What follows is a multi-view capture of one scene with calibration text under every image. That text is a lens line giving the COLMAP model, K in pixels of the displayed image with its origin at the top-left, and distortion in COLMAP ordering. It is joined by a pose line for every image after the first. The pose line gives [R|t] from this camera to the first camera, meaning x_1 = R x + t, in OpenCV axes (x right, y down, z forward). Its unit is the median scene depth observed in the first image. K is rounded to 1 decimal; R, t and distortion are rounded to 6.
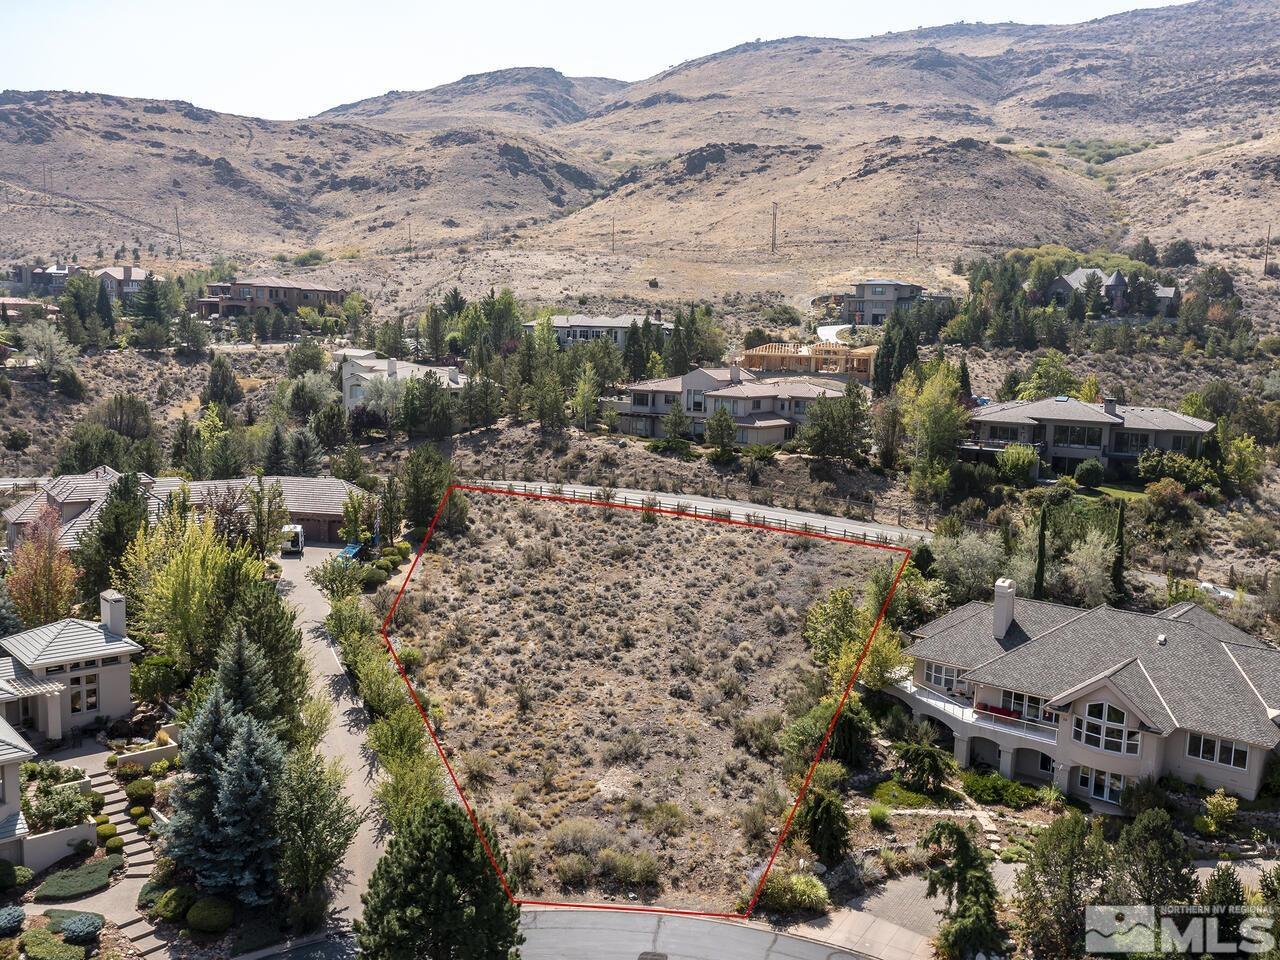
lens RADIAL K [[1126.9, 0, 637.1], [0, 1126.9, 480.7], [0, 0, 1]] dist [-0.007437, 0.016297]
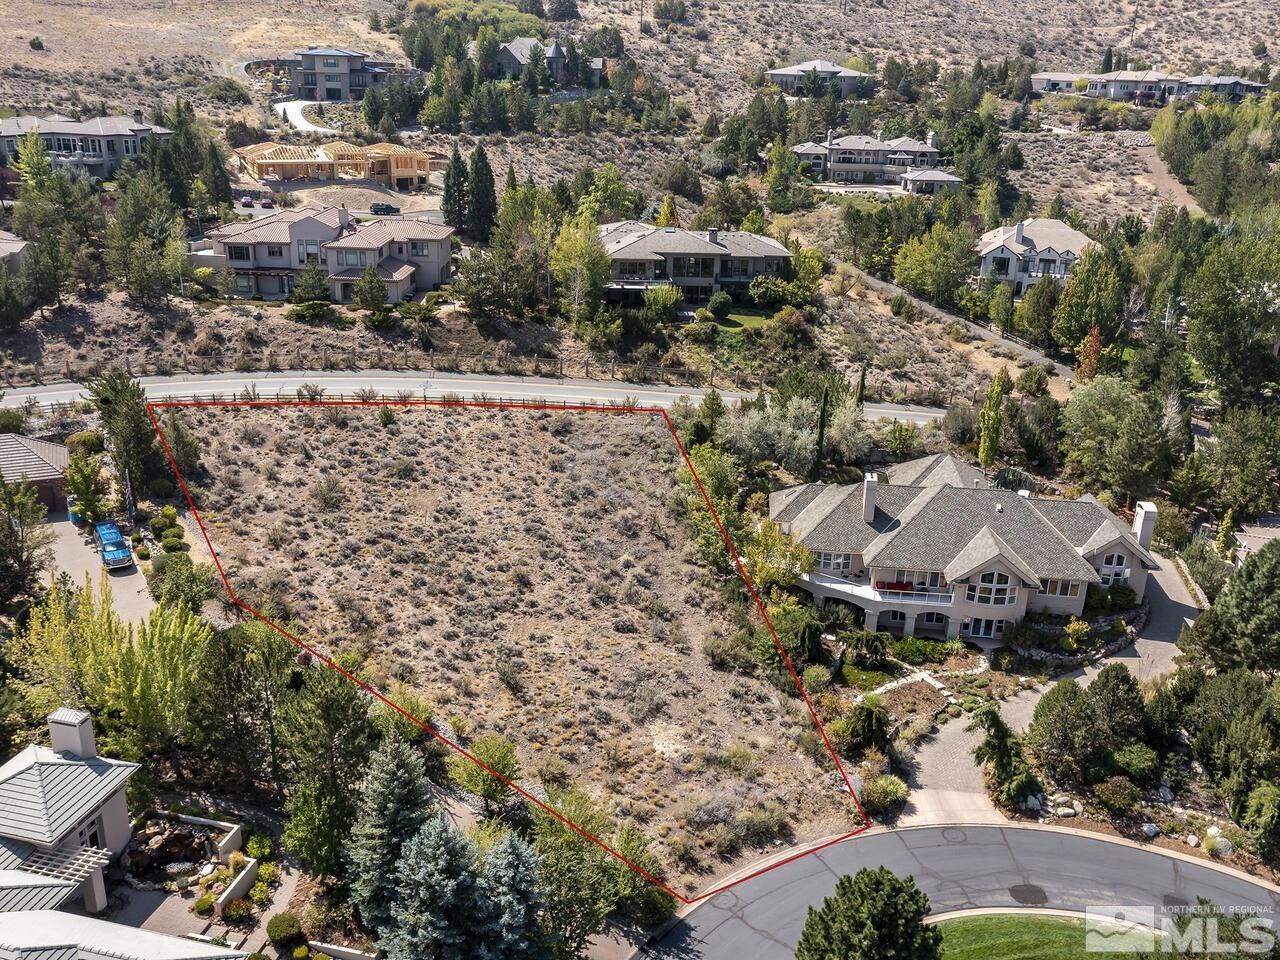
lens RADIAL K [[1126.9, 0, 638.4], [0, 1126.9, 477.2], [0, 0, 1]] dist [-0.007437, 0.016297]
pose [[0.830526, -0.197994, 0.520601, -0.294693], [0.068986, 0.964054, 0.256593, -0.136676], [-0.552691, -0.177193, 0.814331, 0.089864]]
